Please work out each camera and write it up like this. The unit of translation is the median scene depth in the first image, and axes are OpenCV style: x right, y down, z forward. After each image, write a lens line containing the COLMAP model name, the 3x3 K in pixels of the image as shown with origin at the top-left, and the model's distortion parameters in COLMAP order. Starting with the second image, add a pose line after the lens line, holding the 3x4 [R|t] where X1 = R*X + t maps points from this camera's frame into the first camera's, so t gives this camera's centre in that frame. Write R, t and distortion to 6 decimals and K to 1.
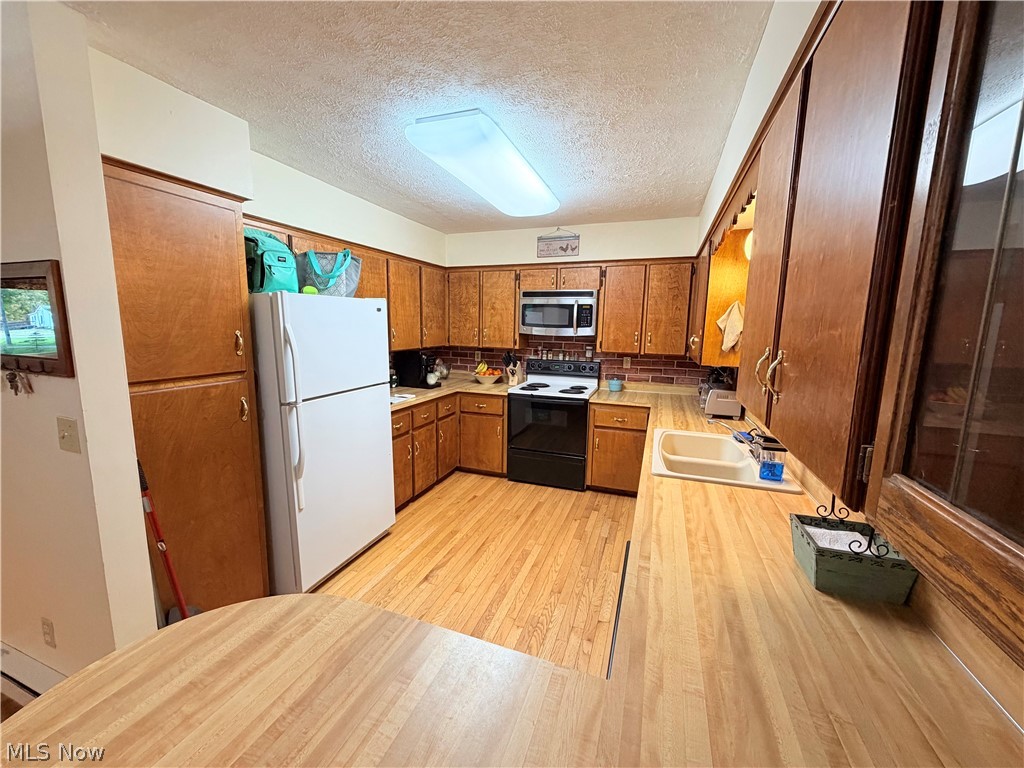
lens RADIAL K [[407.3, 0, 507.0], [0, 407.3, 384.5], [0, 0, 1]] dist [-0.000644, -0.000056]
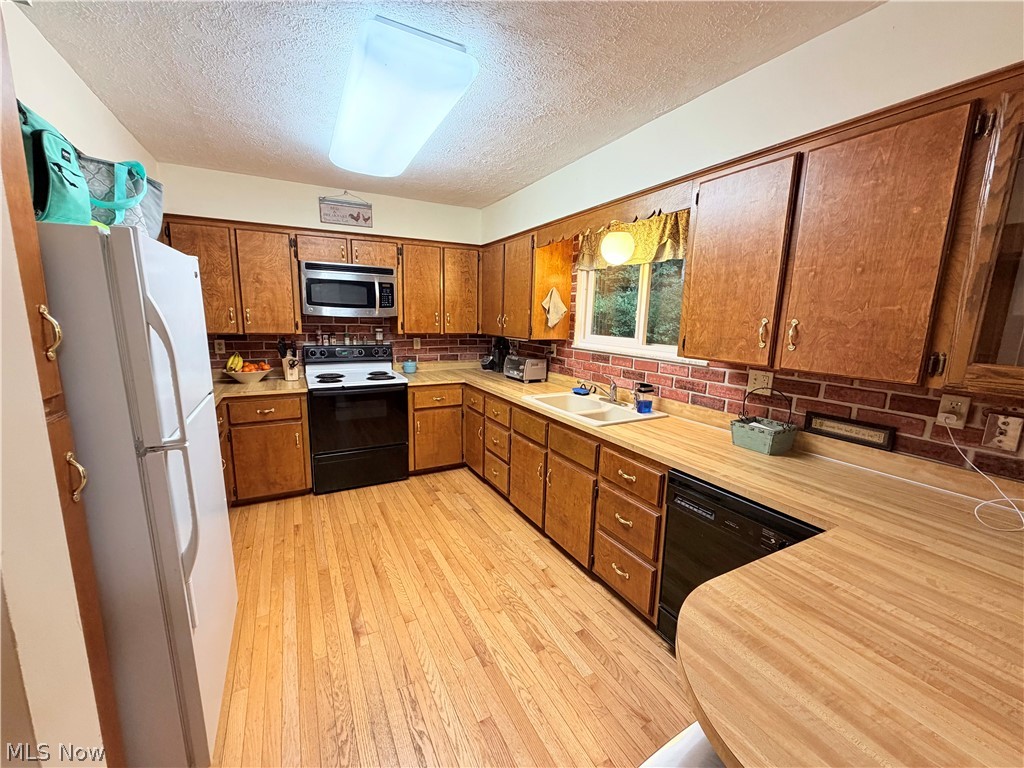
lens RADIAL K [[407.3, 0, 511.6], [0, 407.3, 384.3], [0, 0, 1]] dist [-0.000644, -0.000056]
pose [[0.665716, -0.129075, 0.734957, -0.391822], [0.098892, 0.991499, 0.084554, -0.020144], [-0.739623, 0.016393, 0.672821, 0.198056]]
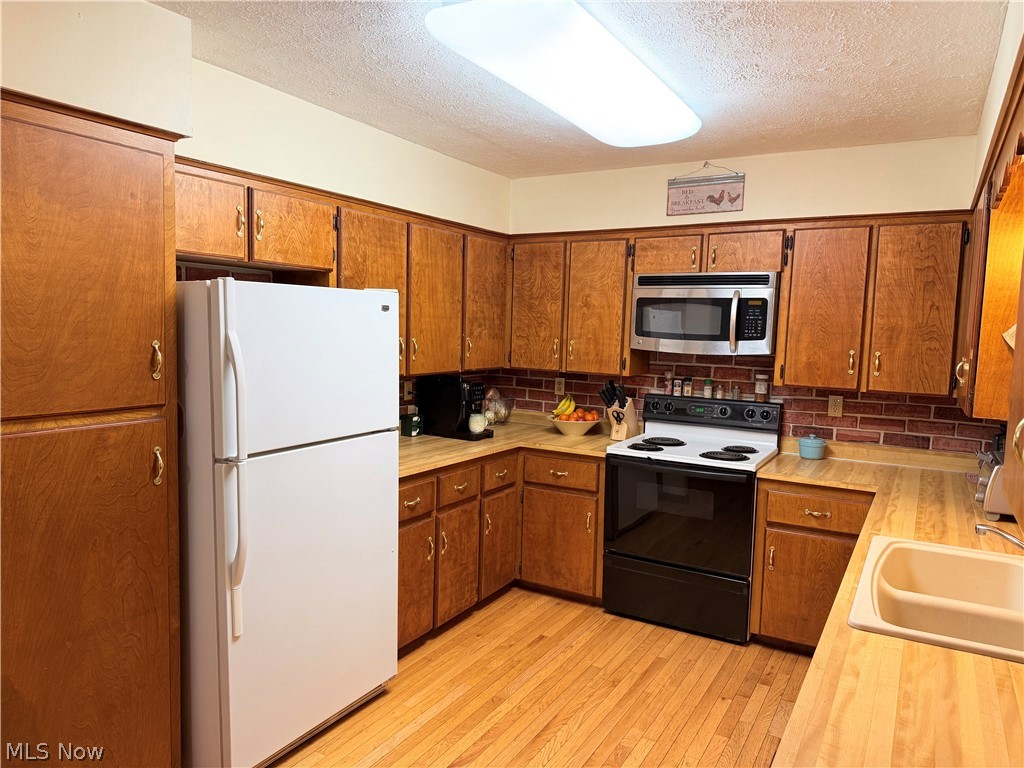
lens RADIAL K [[714.0, 0, 512.2], [0, 714.0, 386.8], [0, 0, 1]] dist [0.068826, -0.082678]
pose [[0.986069, 0.025038, -0.164442, 0.041490], [-0.035557, 0.997484, -0.061338, -0.007228], [0.162492, 0.066331, 0.984478, -0.004585]]
